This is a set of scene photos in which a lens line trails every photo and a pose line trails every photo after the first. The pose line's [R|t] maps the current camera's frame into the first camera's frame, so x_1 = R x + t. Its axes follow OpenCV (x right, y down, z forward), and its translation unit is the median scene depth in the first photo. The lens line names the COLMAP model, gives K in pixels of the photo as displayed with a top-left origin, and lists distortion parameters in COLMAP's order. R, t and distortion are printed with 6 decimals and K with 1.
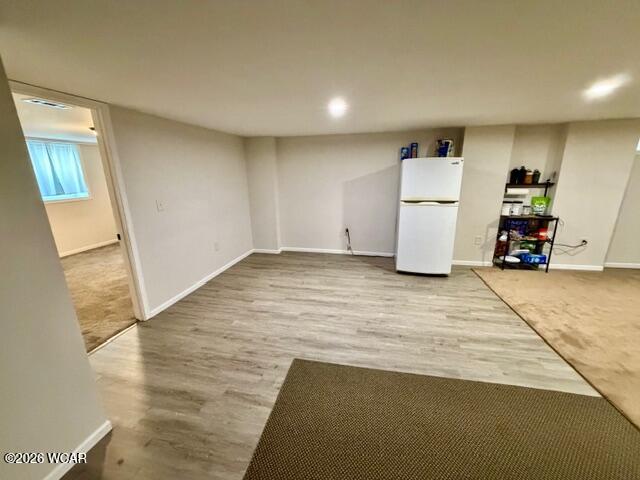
lens RADIAL K [[254.0, 0, 320.0], [0, 254.0, 240.0], [0, 0, 1]] dist [-0.000147, -0.000041]
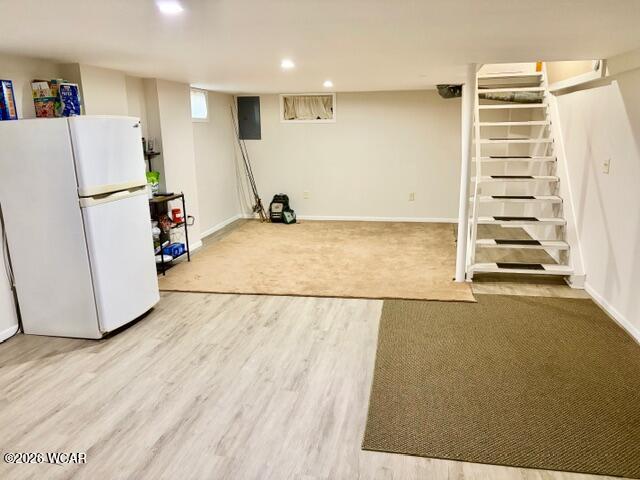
lens RADIAL K [[477.8, 0, 320.0], [0, 477.8, 240.0], [0, 0, 1]] dist [0.062653, -0.102587]
pose [[-0.000523, -0.209353, 0.977840, -0.726840], [0.280563, 0.938535, 0.201088, -0.156696], [-0.959836, 0.274450, 0.058246, 0.604621]]
